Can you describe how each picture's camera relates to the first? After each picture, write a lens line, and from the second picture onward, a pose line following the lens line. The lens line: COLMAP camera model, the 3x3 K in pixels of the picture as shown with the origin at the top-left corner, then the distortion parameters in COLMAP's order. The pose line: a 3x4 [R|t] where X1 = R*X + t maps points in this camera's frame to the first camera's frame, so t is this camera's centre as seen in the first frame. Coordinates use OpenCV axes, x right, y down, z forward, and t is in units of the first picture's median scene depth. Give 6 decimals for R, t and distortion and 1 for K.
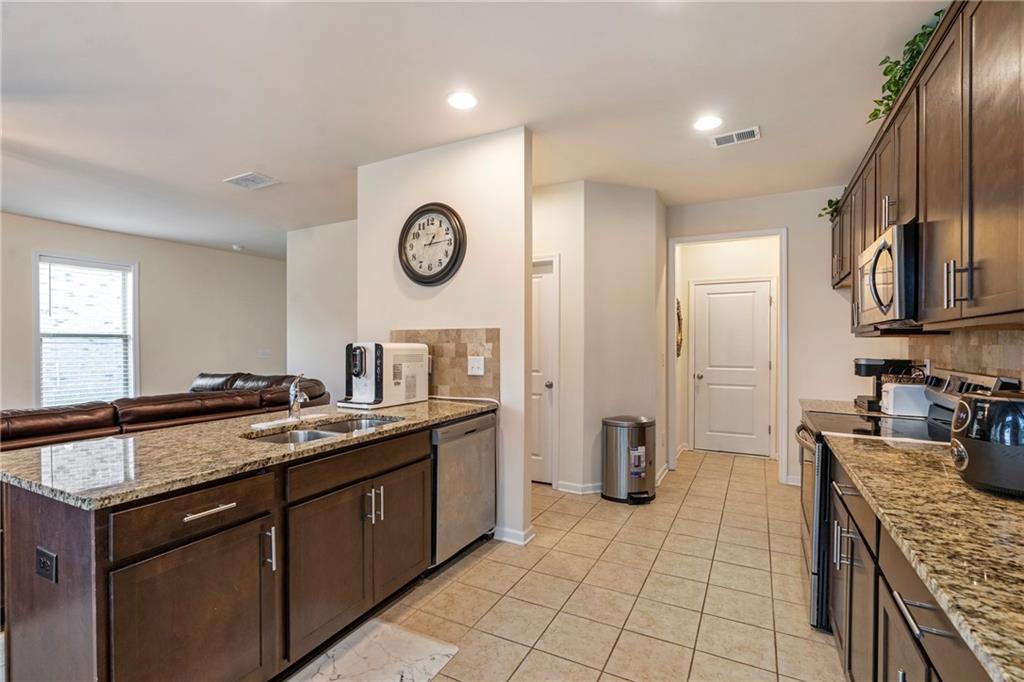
lens RADIAL K [[470.3, 0, 504.1], [0, 470.3, 344.0], [0, 0, 1]] dist [-0.002026, 0.001868]
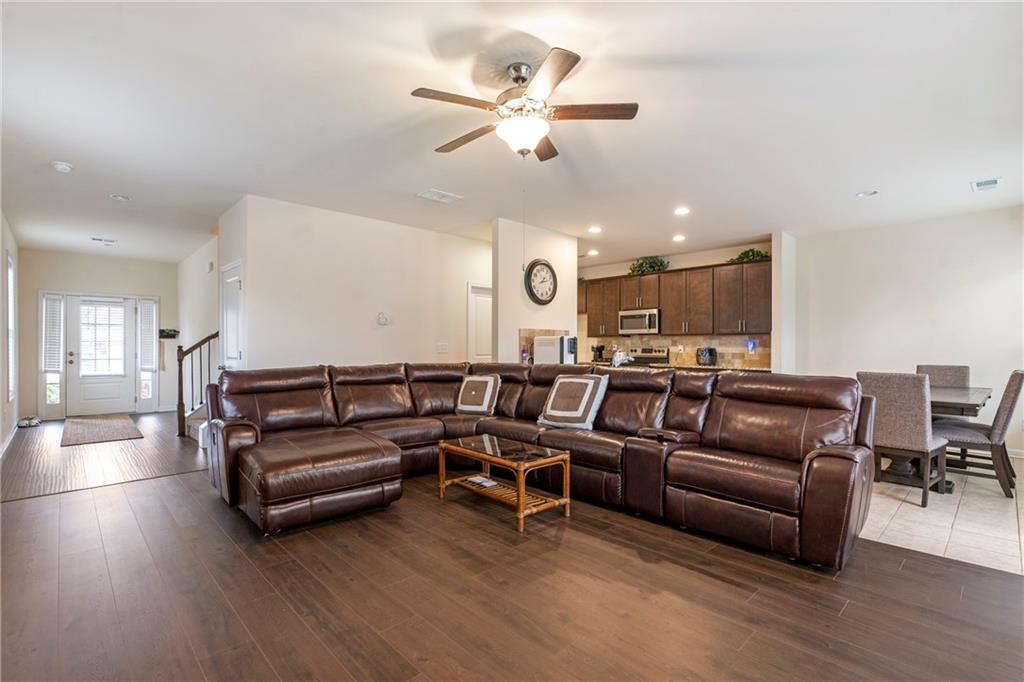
lens RADIAL K [[470.3, 0, 503.0], [0, 470.3, 343.2], [0, 0, 1]] dist [-0.002026, 0.001868]
pose [[0.311997, 0.004568, 0.950072, -1.979171], [0.002609, 0.999981, -0.005664, 0.031438], [-0.950080, 0.004247, 0.311979, 0.607950]]
